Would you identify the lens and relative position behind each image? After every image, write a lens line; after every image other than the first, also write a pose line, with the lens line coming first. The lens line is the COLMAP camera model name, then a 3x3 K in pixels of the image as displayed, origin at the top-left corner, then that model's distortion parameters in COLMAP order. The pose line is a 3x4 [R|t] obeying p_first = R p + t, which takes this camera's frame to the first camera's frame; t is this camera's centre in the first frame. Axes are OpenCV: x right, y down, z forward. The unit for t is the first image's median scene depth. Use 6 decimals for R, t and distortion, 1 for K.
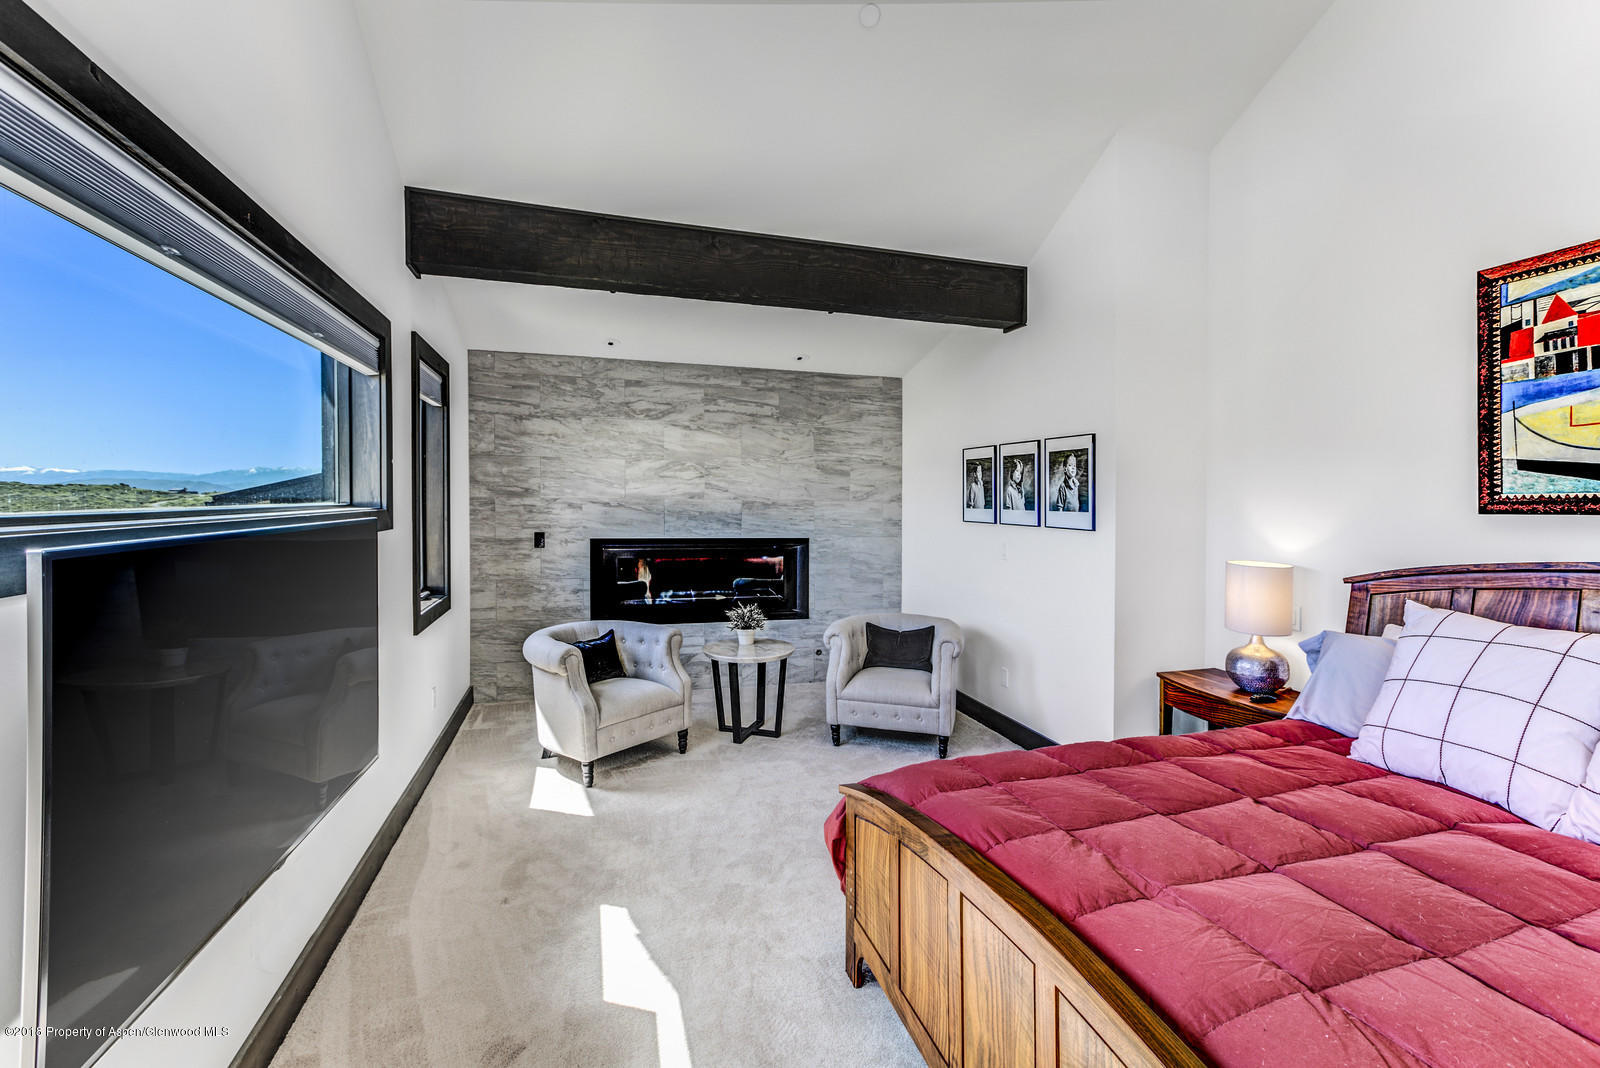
lens RADIAL K [[717.8, 0, 832.3], [0, 717.8, 503.0], [0, 0, 1]] dist [-0.033581, 0.019749]
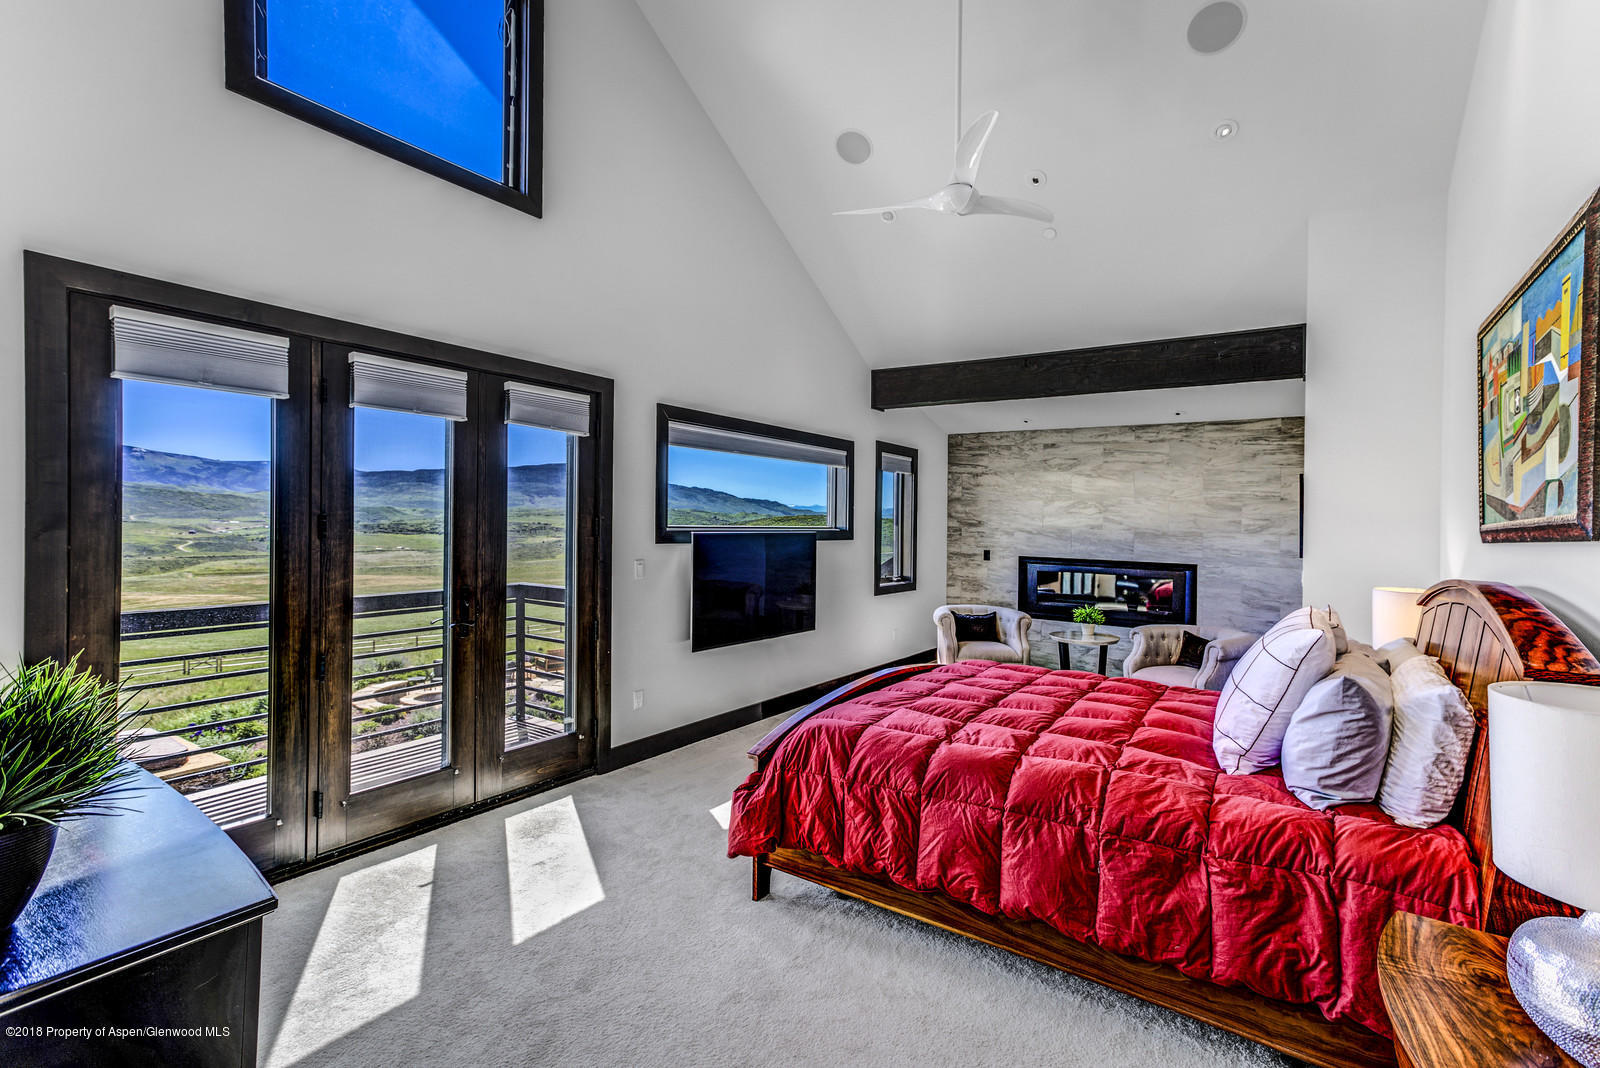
lens RADIAL K [[717.8, 0, 818.3], [0, 717.8, 525.0], [0, 0, 1]] dist [-0.033581, 0.019749]
pose [[0.627700, 0.008235, -0.778412, 0.508587], [-0.017784, 0.999835, -0.003764, -0.000071], [0.778252, 0.016206, 0.627743, -0.216840]]
